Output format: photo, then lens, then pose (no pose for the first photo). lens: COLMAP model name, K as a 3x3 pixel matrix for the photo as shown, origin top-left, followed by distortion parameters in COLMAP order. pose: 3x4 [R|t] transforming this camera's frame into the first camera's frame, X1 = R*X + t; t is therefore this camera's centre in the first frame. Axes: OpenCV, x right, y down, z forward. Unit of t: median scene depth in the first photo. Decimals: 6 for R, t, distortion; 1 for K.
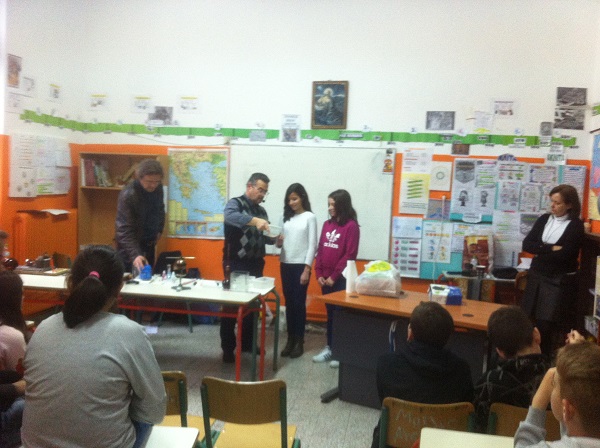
lens RADIAL K [[580.3, 0, 300.0], [0, 580.3, 224.0], [0, 0, 1]] dist [0.049856, -0.254854]
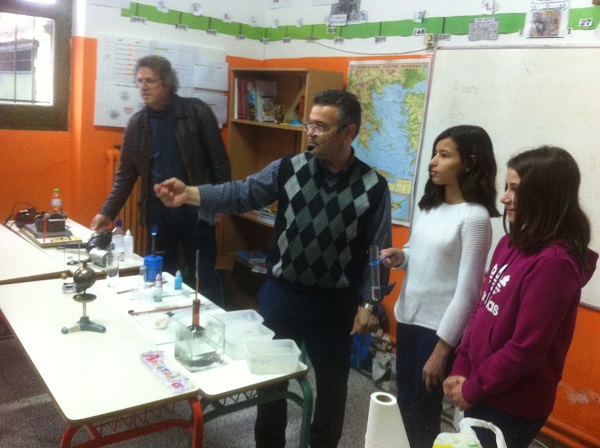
lens RADIAL K [[580.3, 0, 300.0], [0, 580.3, 224.0], [0, 0, 1]] dist [0.049856, -0.254854]
pose [[0.749463, 0.154559, -0.643752, 0.149075], [-0.098452, 0.987575, 0.122489, -0.033840], [0.654685, -0.028422, 0.755367, 0.521120]]
